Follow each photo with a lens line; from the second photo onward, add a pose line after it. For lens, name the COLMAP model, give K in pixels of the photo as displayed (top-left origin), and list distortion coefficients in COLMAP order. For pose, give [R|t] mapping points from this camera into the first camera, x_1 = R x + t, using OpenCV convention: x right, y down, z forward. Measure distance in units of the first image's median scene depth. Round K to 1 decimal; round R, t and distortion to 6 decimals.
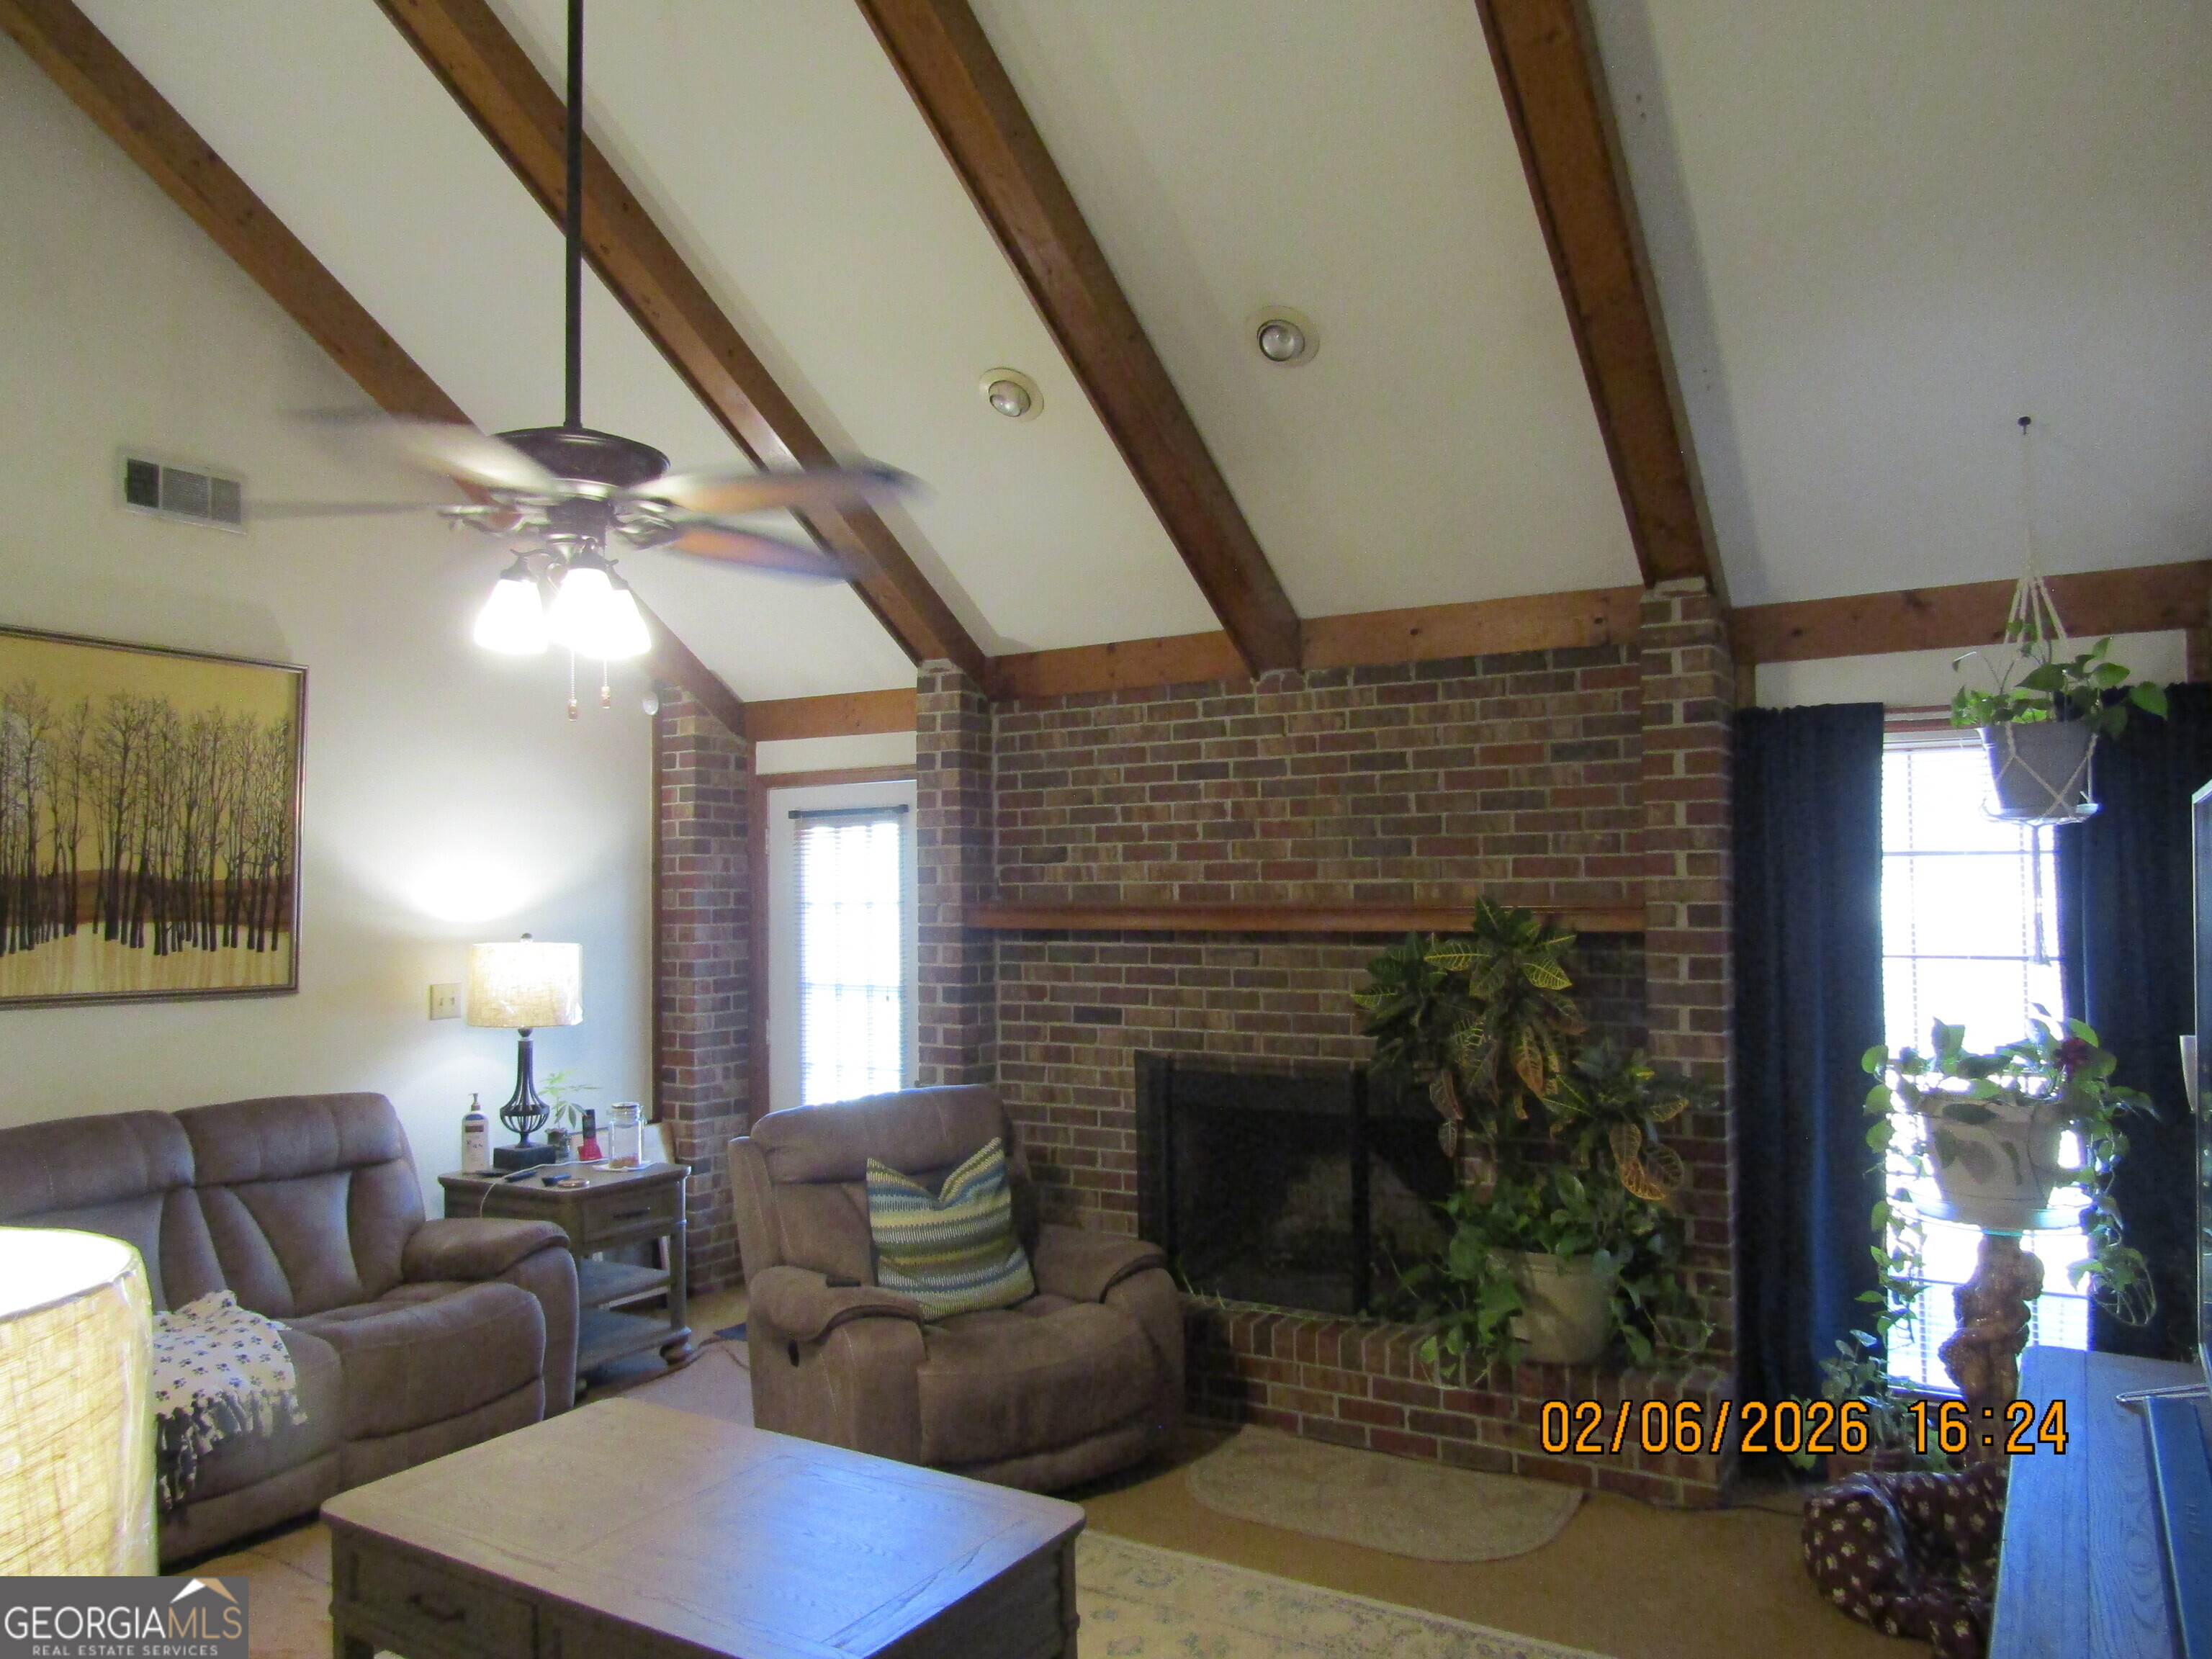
lens RADIAL K [[1594.1, 0, 1105.1], [0, 1594.1, 826.7], [0, 0, 1]] dist [0.004321, 0.003067]
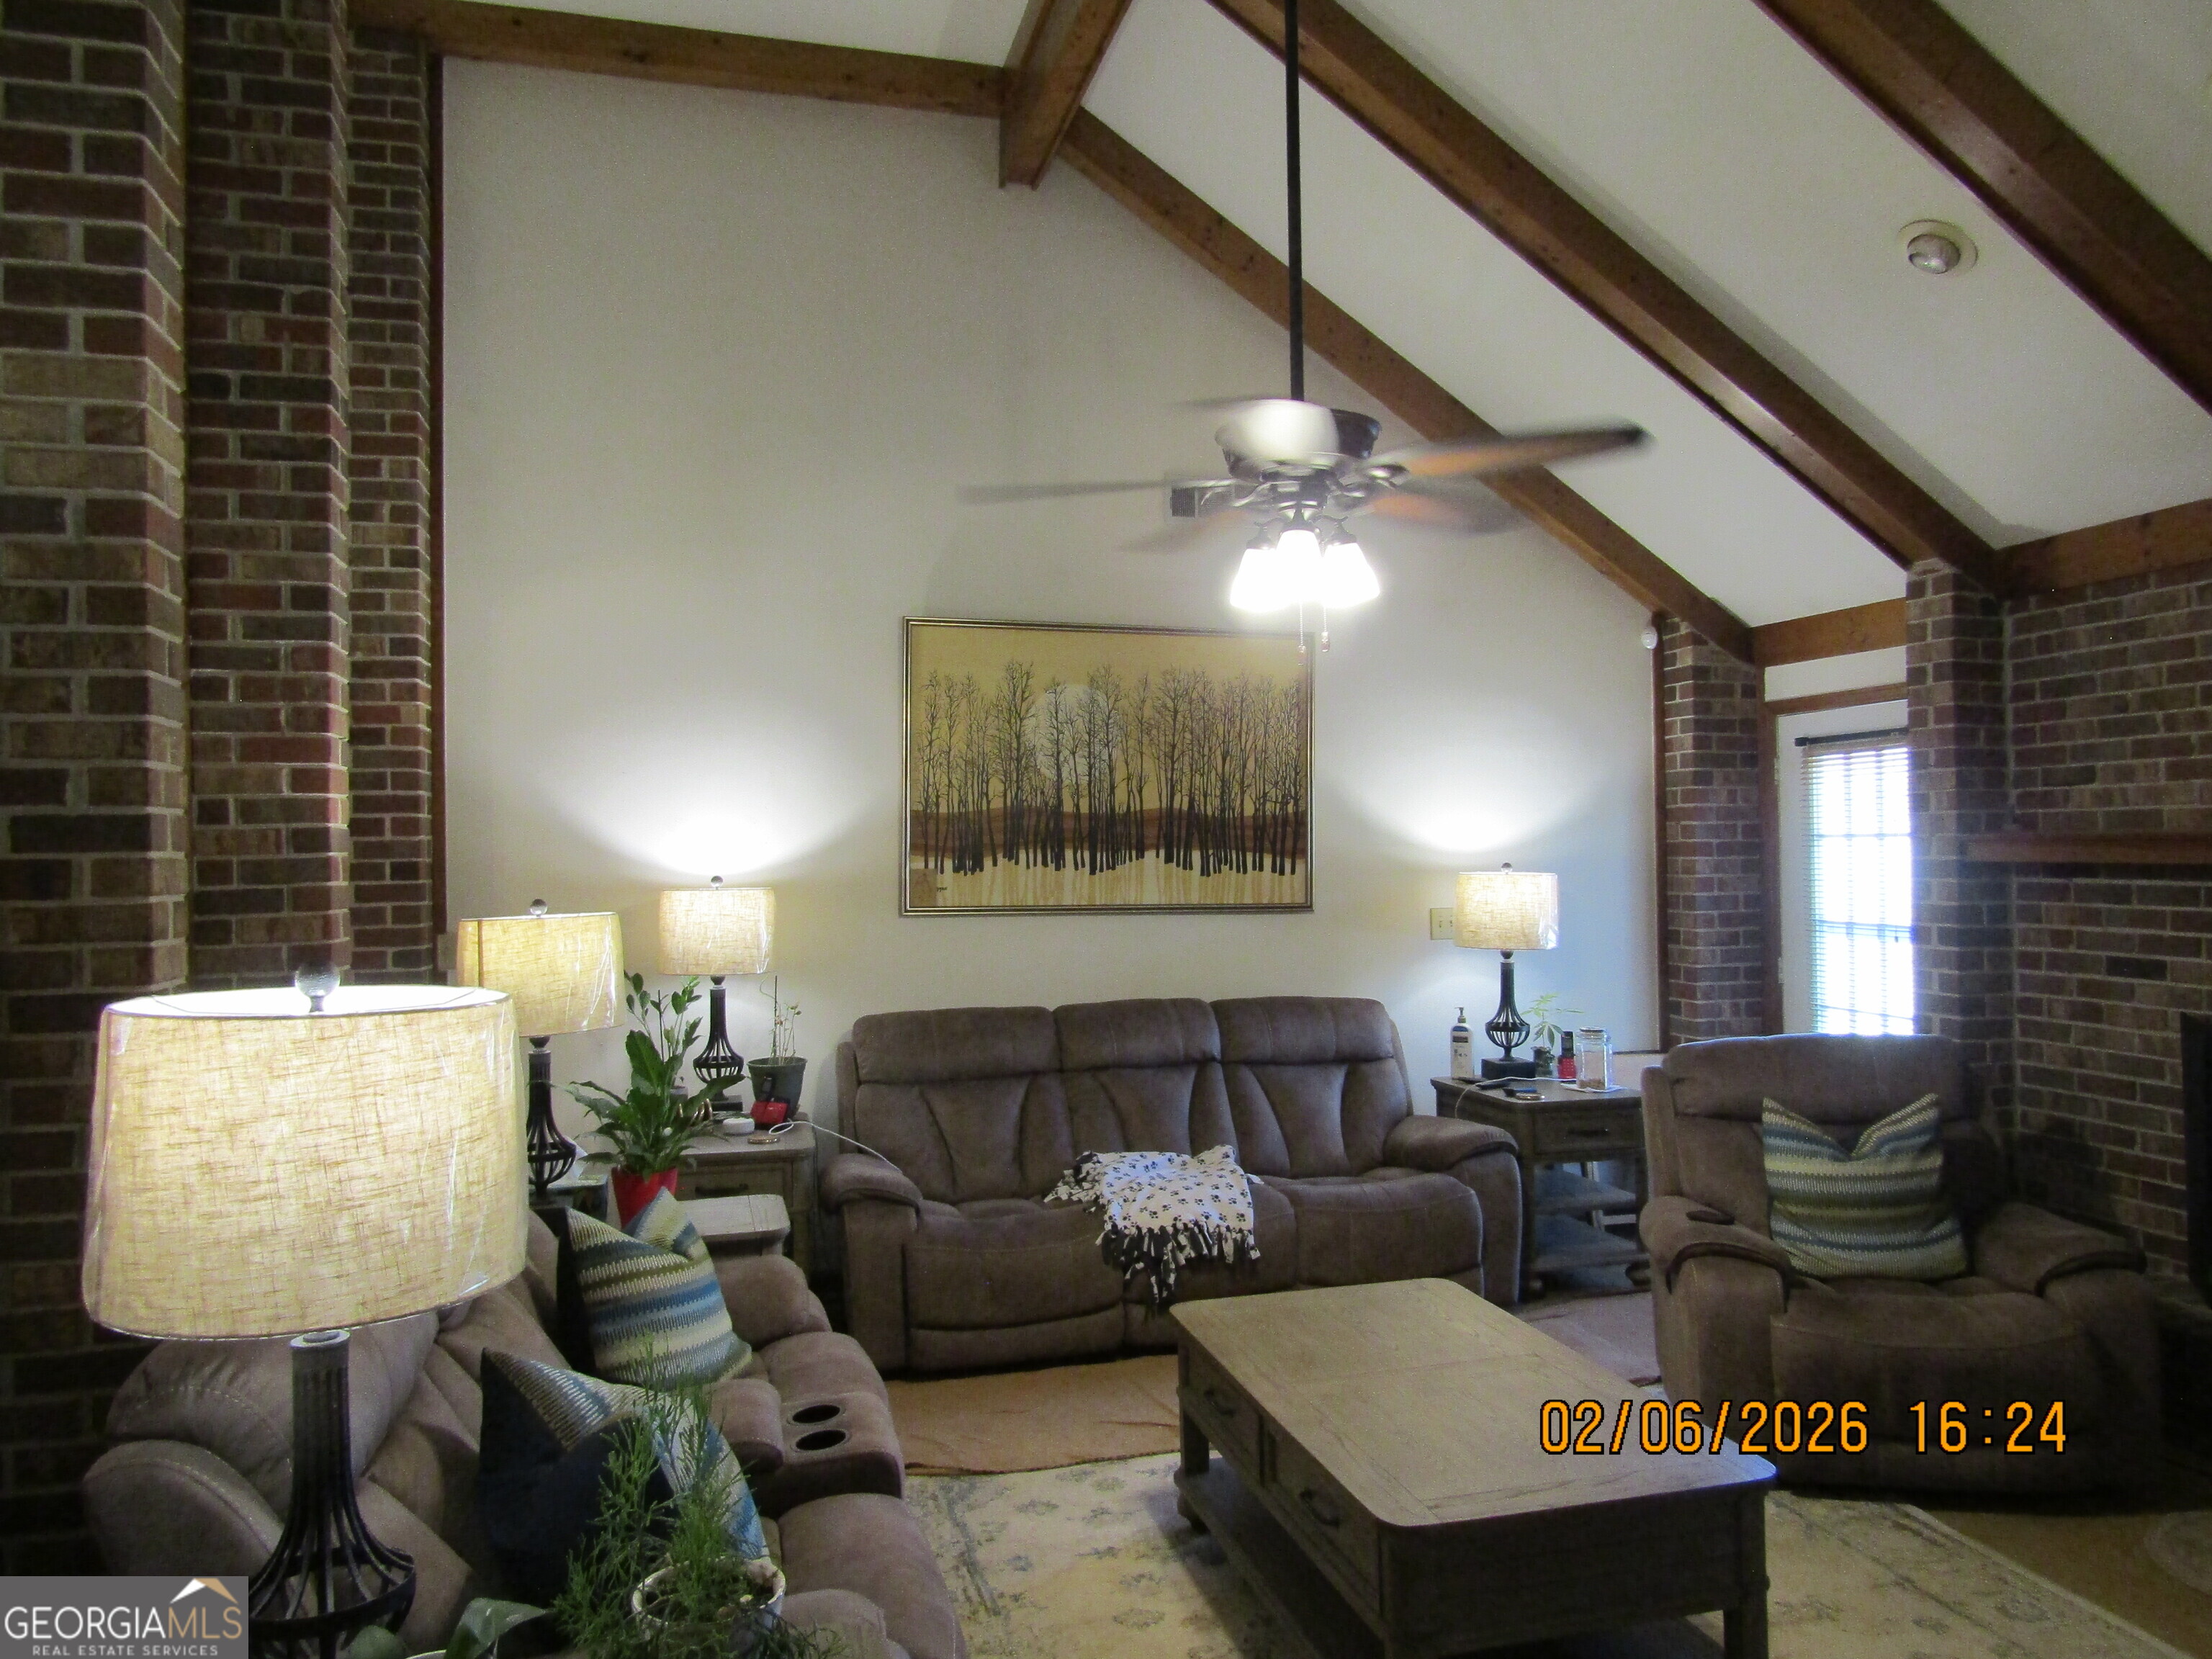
lens RADIAL K [[1594.1, 0, 1108.6], [0, 1594.1, 825.9], [0, 0, 1]] dist [0.004321, 0.003067]
pose [[0.730274, -0.007876, -0.683109, 0.186005], [0.031825, 0.999240, 0.022501, 0.009756], [0.682412, -0.038172, 0.729970, 0.036643]]
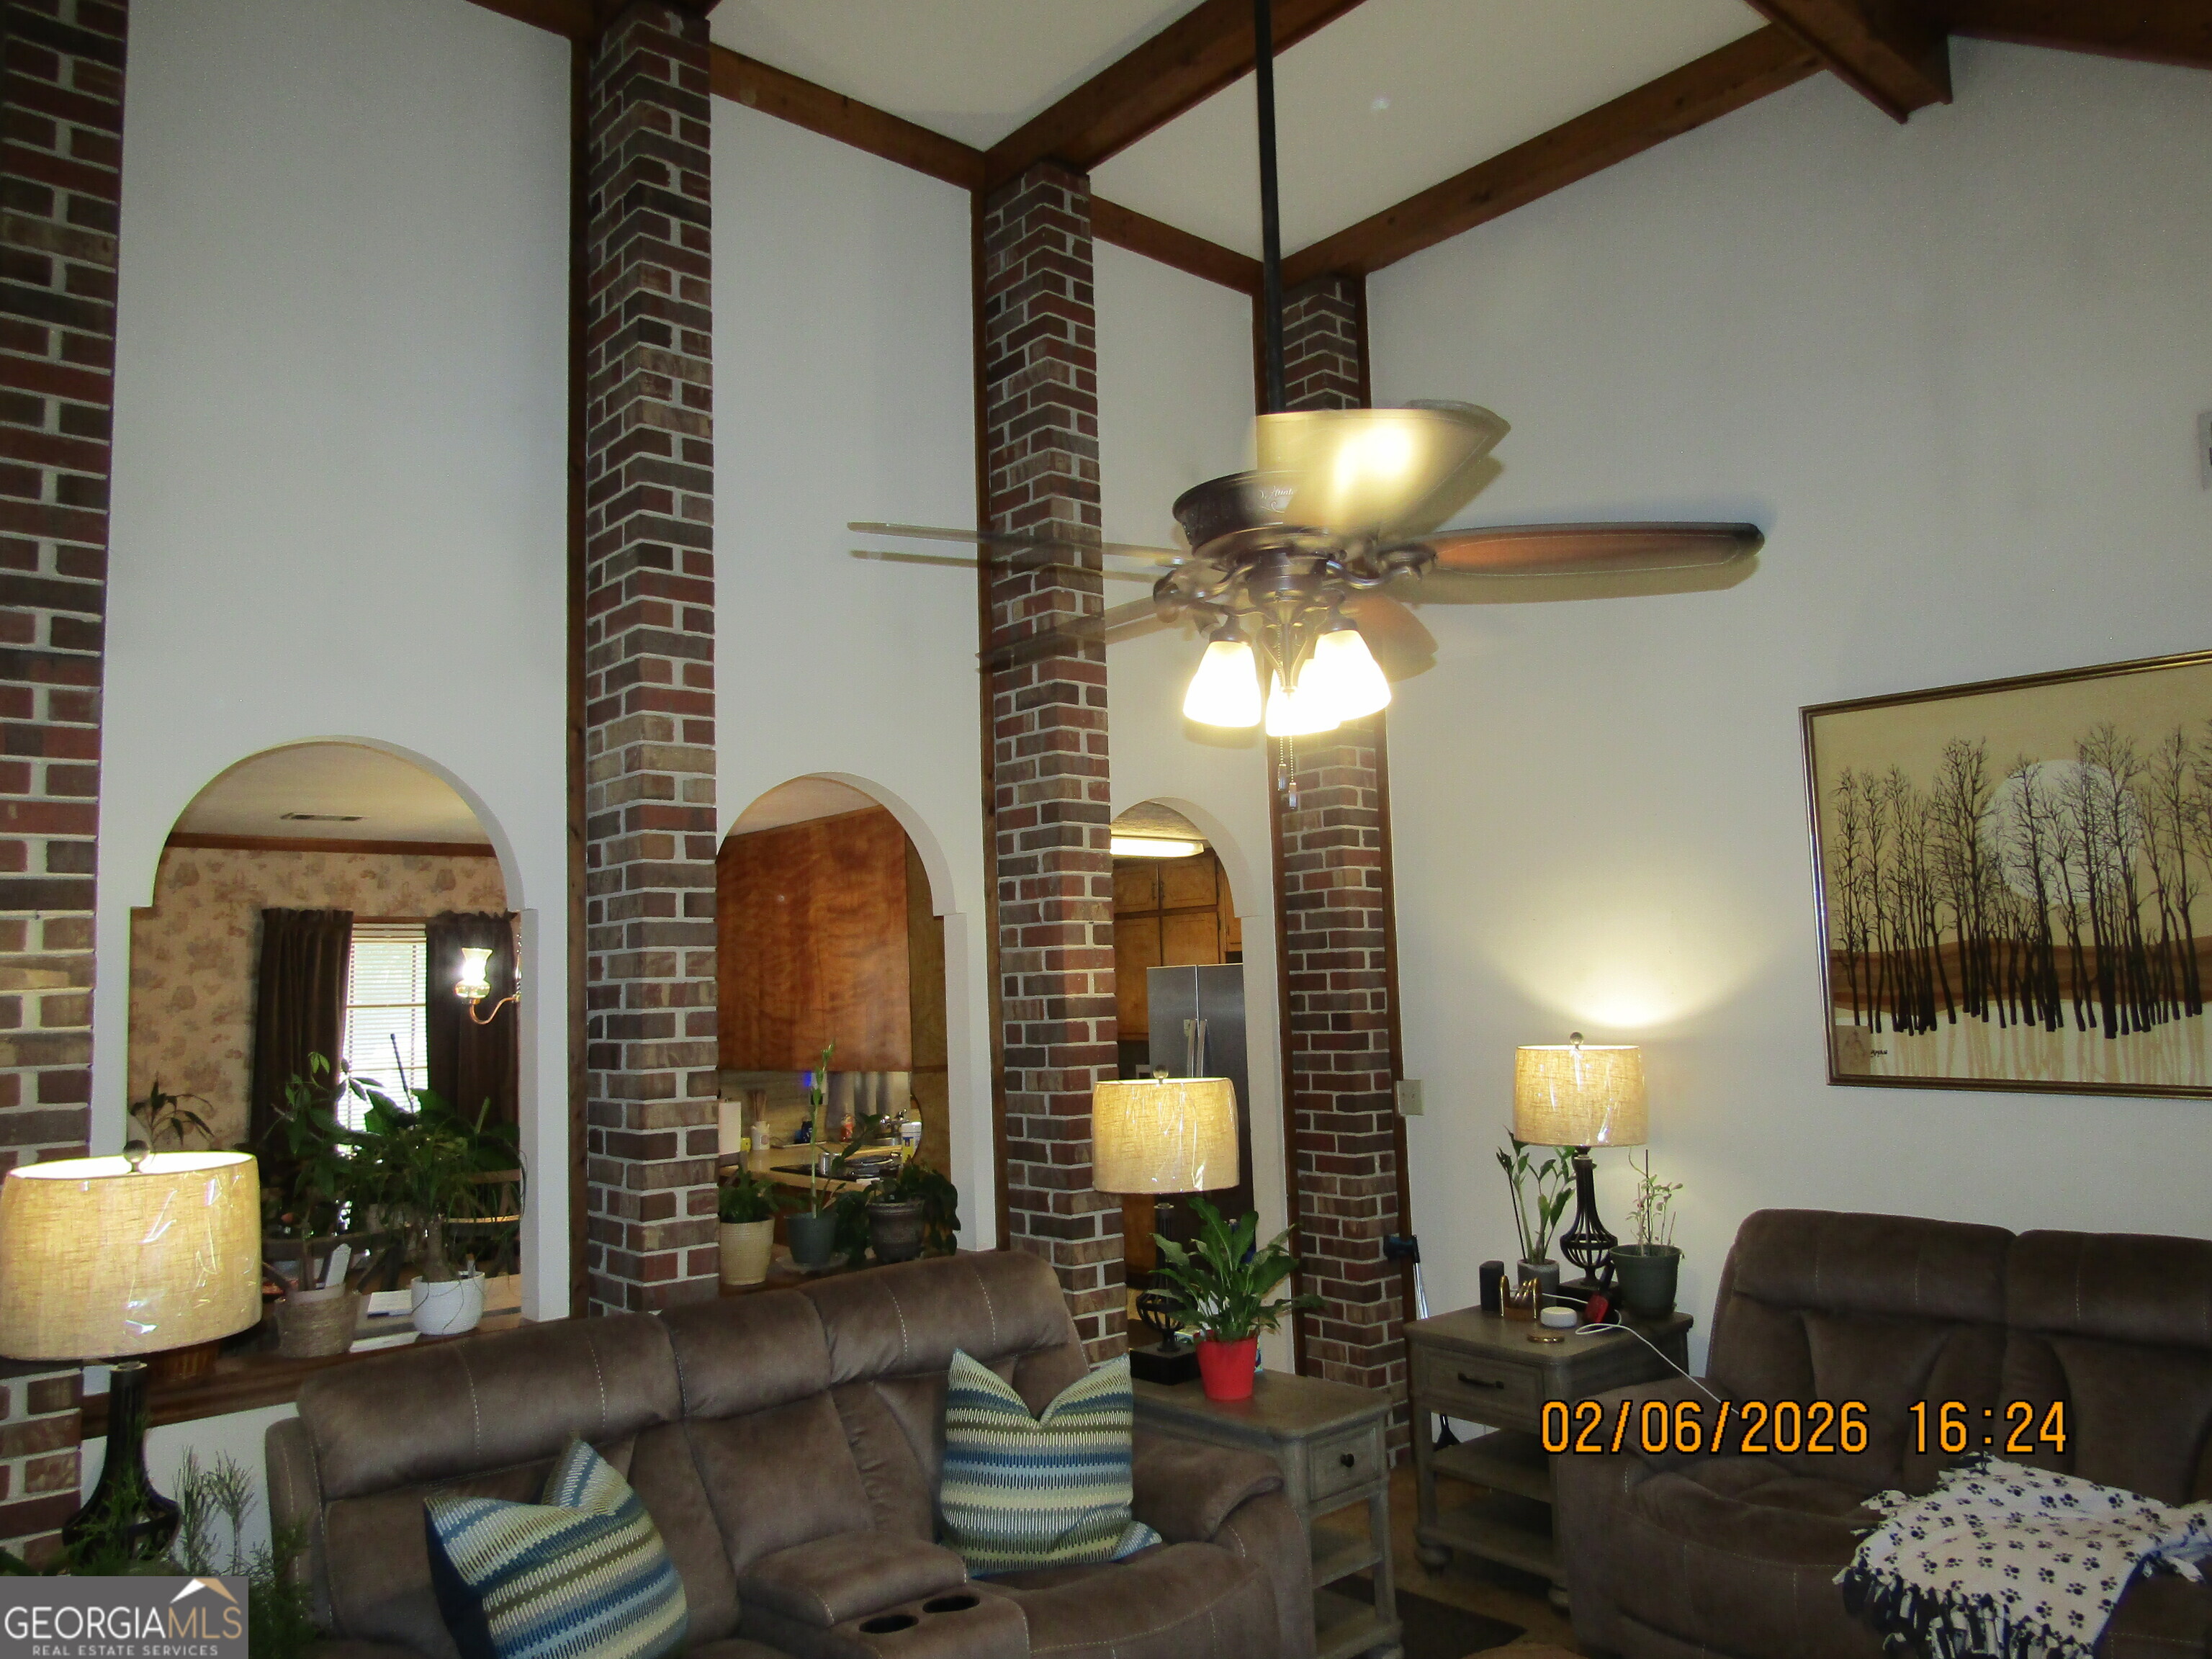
lens RADIAL K [[1594.1, 0, 1111.3], [0, 1594.1, 828.0], [0, 0, 1]] dist [0.004321, 0.003067]
pose [[-0.289452, -0.074101, -0.954320, 0.273614], [0.072323, 0.992456, -0.098999, 0.011044], [0.954456, -0.097674, -0.281910, 0.611772]]
